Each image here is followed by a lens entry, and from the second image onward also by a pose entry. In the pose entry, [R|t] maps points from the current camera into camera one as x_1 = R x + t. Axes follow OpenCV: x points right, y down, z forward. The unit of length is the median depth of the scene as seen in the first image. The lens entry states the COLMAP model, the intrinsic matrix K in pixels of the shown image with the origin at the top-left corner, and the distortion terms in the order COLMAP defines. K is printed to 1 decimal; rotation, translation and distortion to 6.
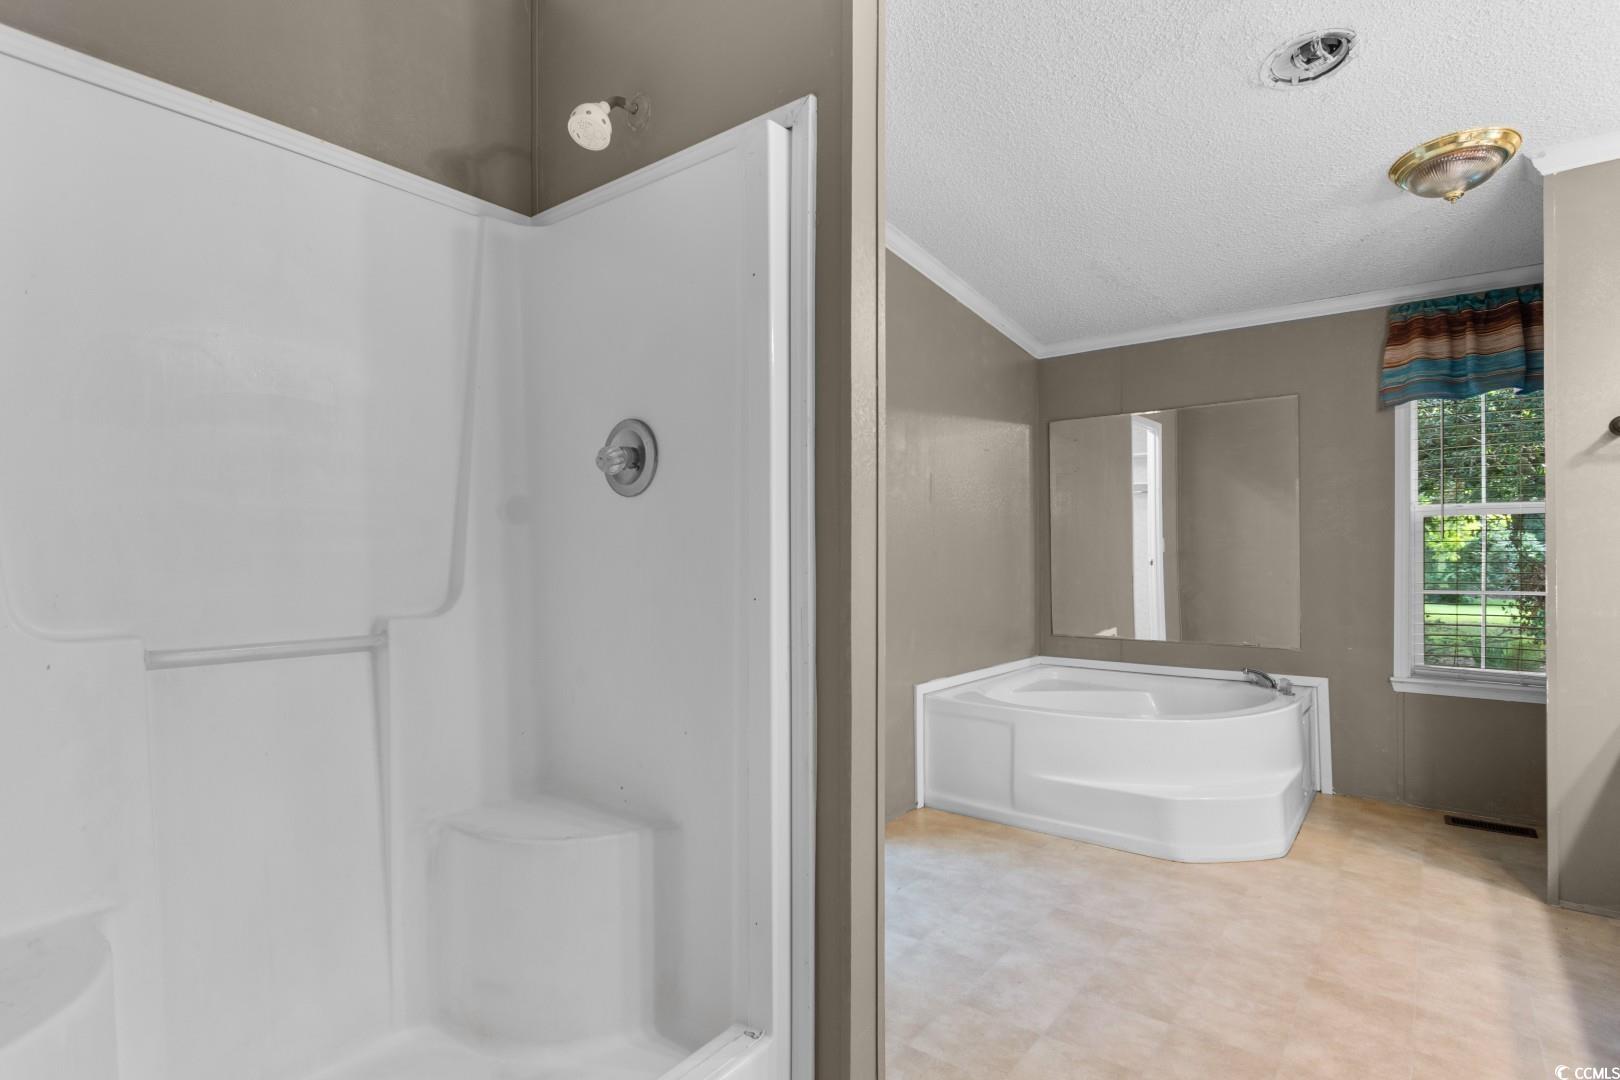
lens RADIAL K [[813.2, 0, 810.0], [0, 813.2, 540.0], [0, 0, 1]] dist [0.000744, 0.000166]
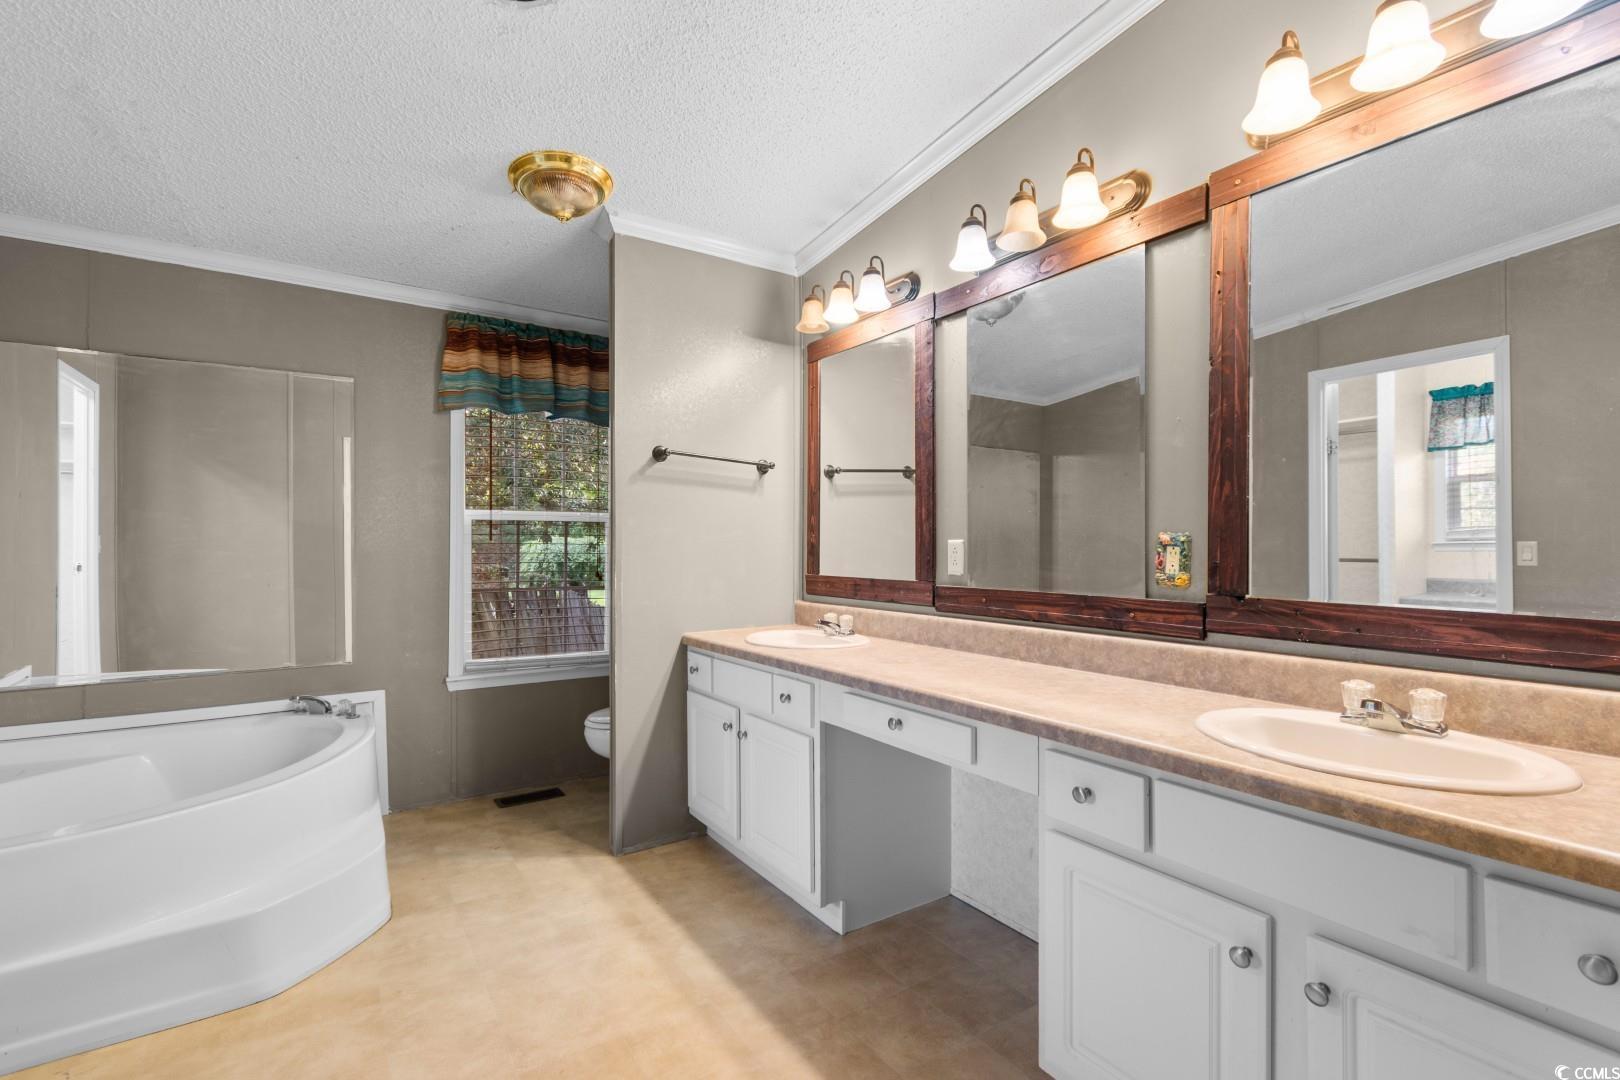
lens RADIAL K [[719.2, 0, 807.6], [0, 719.2, 543.0], [0, 0, 1]] dist [0.002474, 0.000500]
pose [[0.315411, 0.011406, 0.948887, 0.008238], [-0.012873, 0.999887, -0.007740, 0.002951], [-0.948868, -0.009774, 0.315522, 0.325225]]
